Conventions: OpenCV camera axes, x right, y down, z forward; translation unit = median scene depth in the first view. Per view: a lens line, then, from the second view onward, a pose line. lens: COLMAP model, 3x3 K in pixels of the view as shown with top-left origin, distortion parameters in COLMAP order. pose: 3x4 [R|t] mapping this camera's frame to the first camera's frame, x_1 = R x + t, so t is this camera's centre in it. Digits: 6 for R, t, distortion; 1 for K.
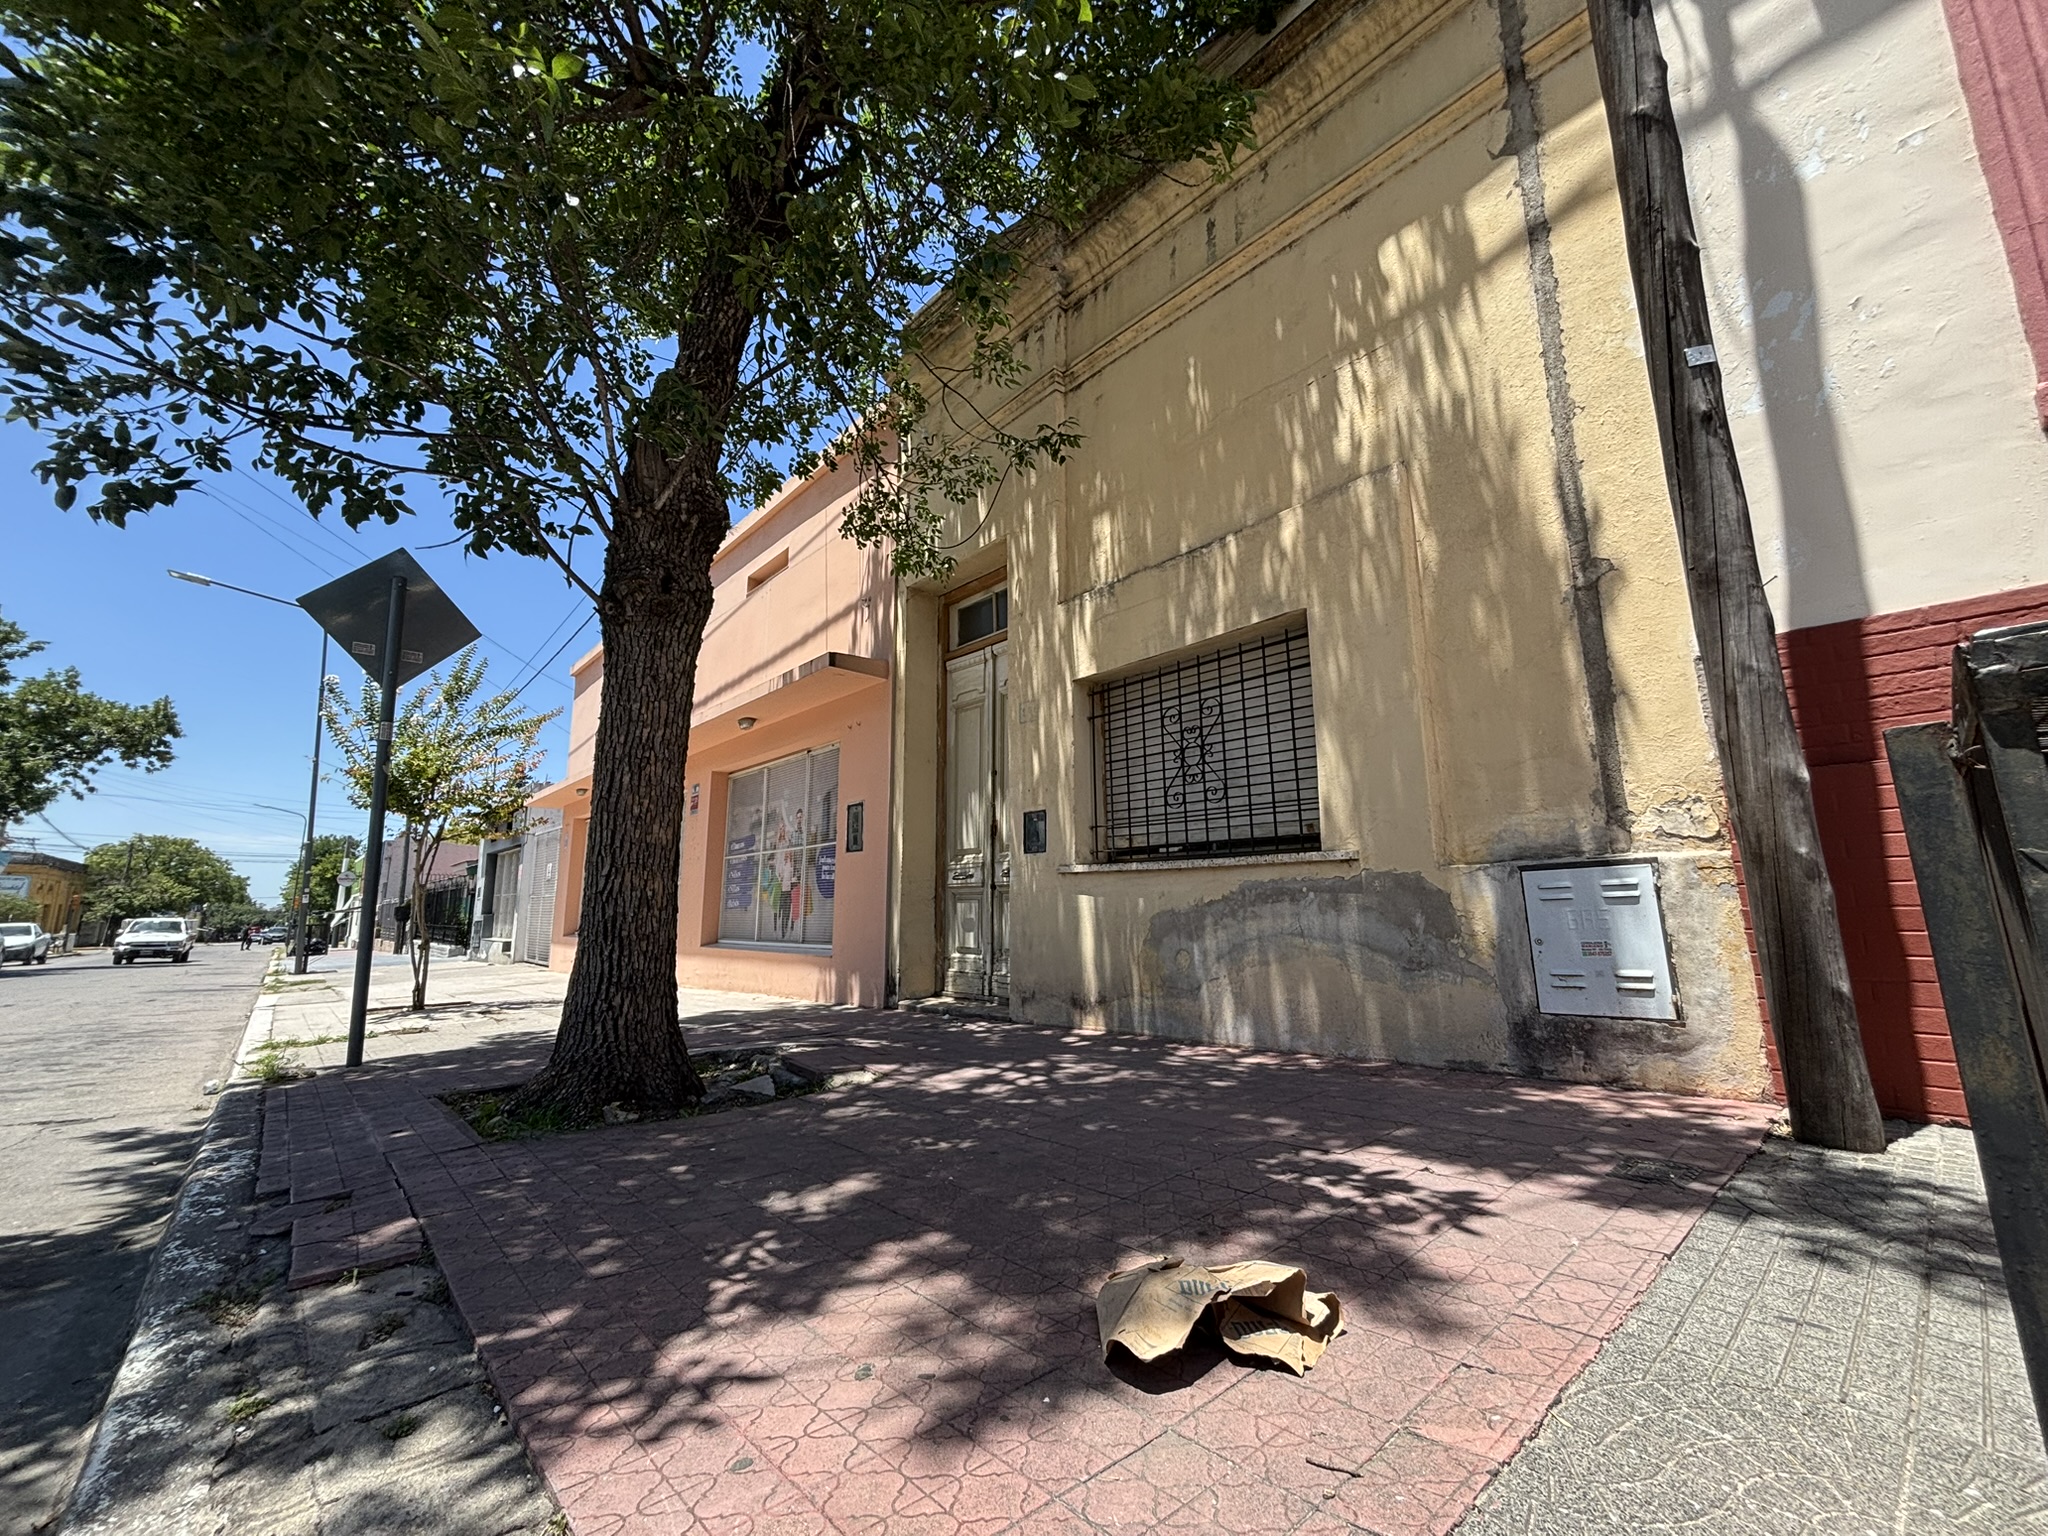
lens RADIAL K [[830.7, 0, 1011.6], [0, 830.7, 769.0], [0, 0, 1]] dist [0.001592, 0.000320]
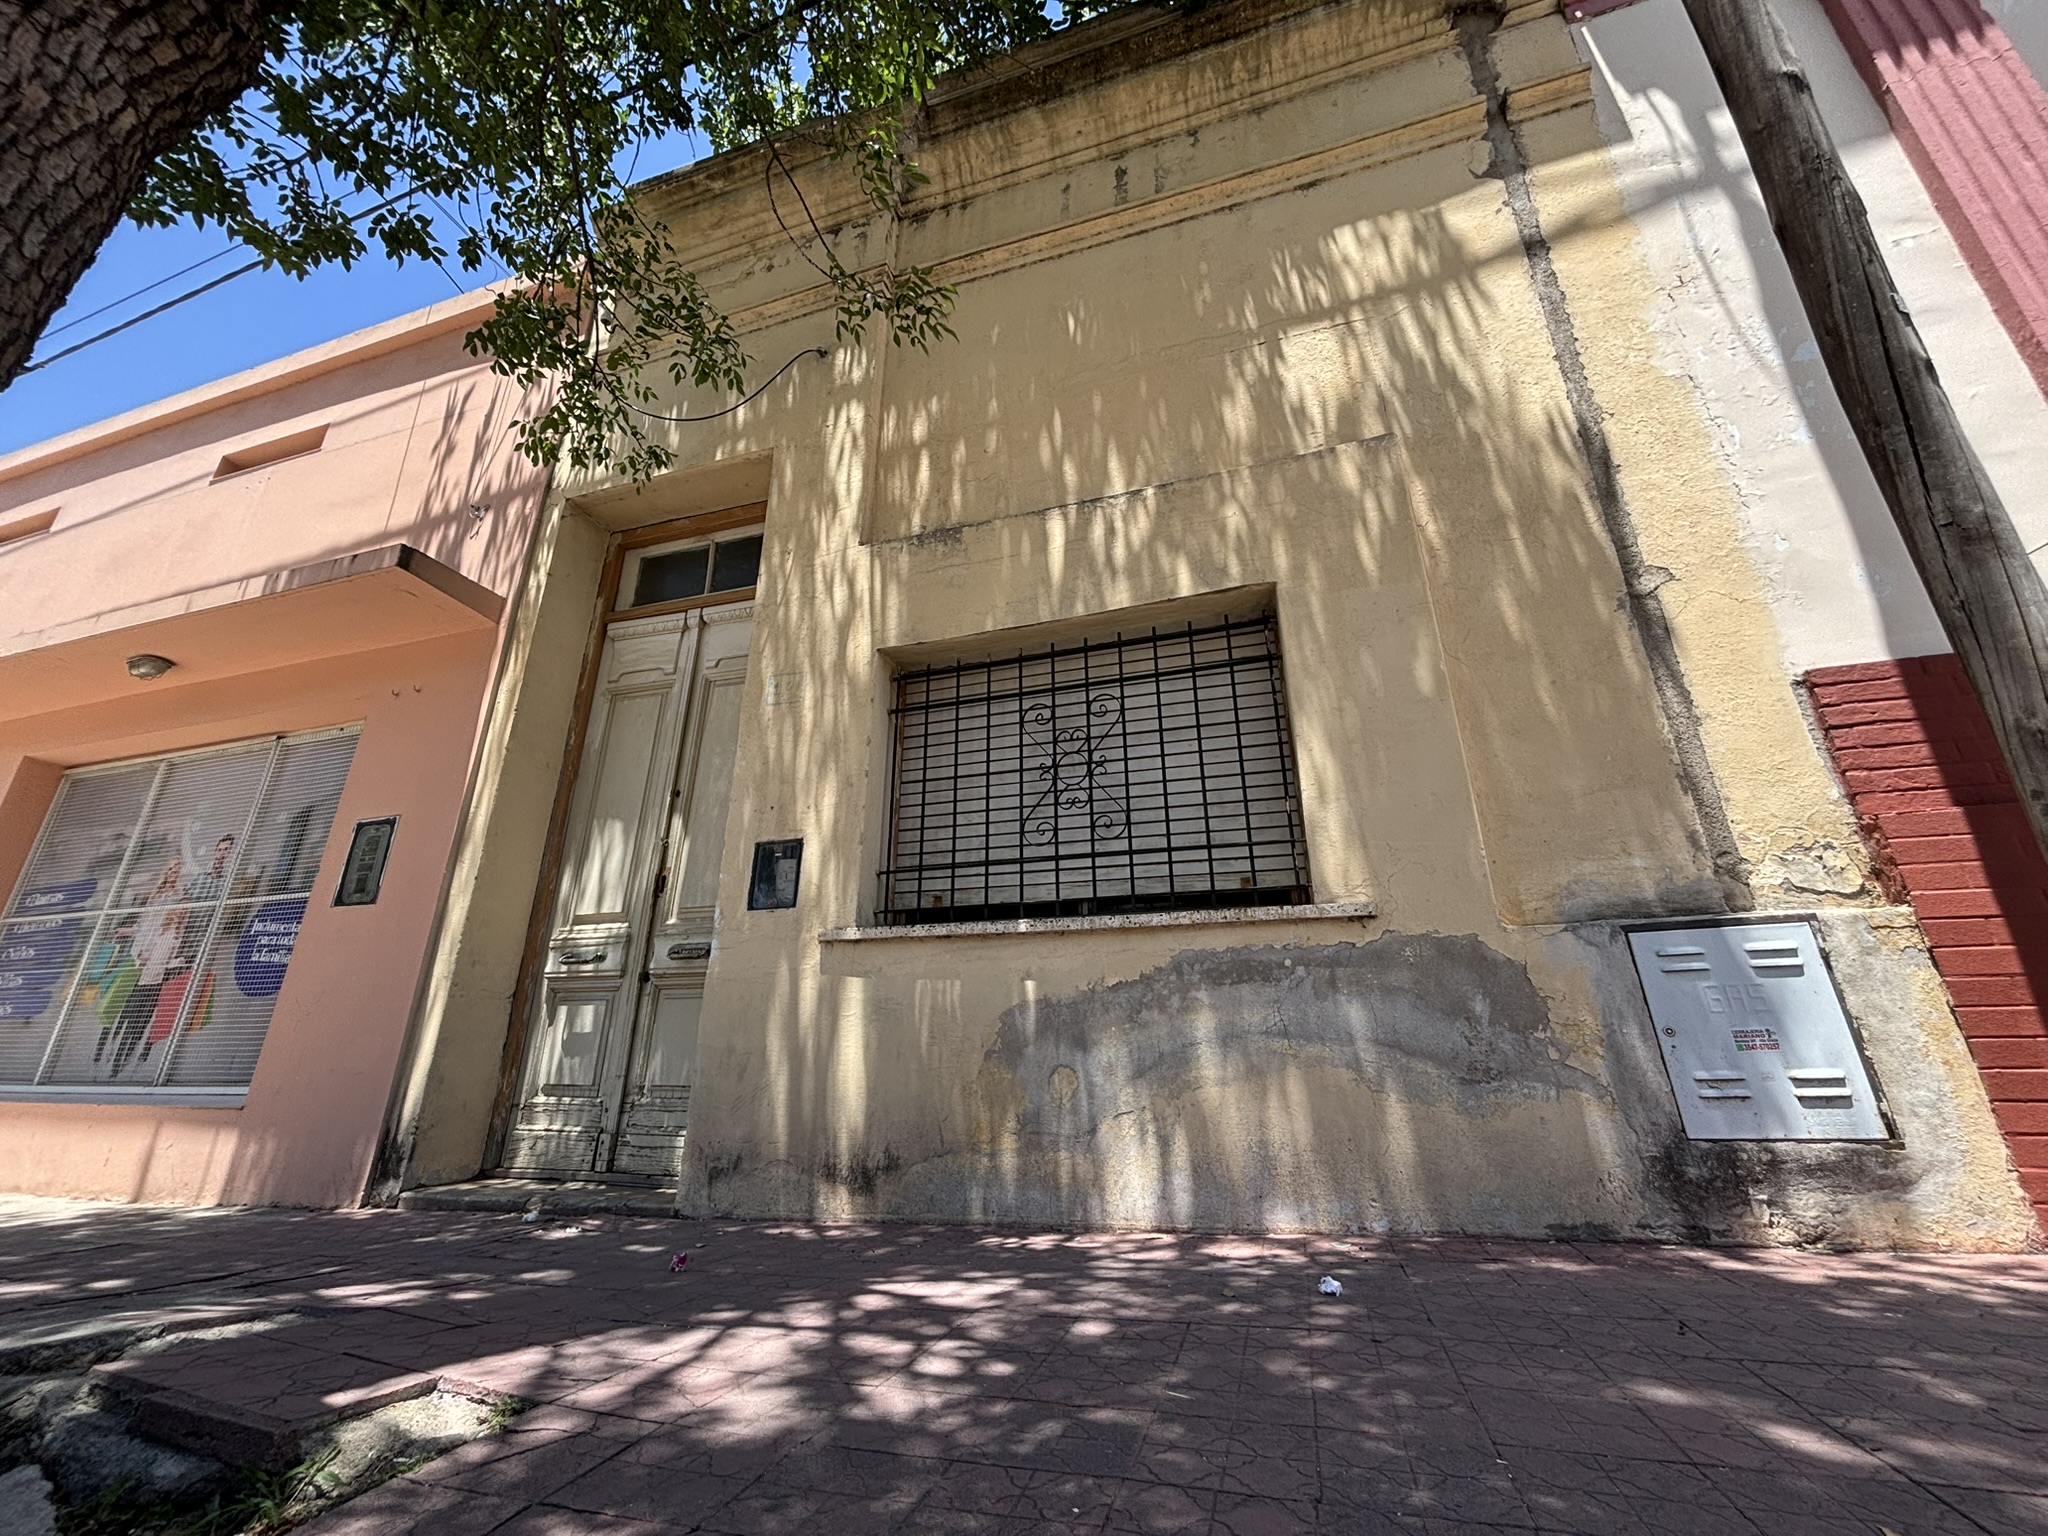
lens RADIAL K [[830.7, 0, 1011.6], [0, 830.7, 769.0], [0, 0, 1]] dist [0.001592, 0.000320]
pose [[0.853051, 0.193477, 0.484634, -0.177772], [-0.097493, 0.971464, -0.216222, 0.154623], [-0.512639, 0.137200, 0.847572, 0.515110]]
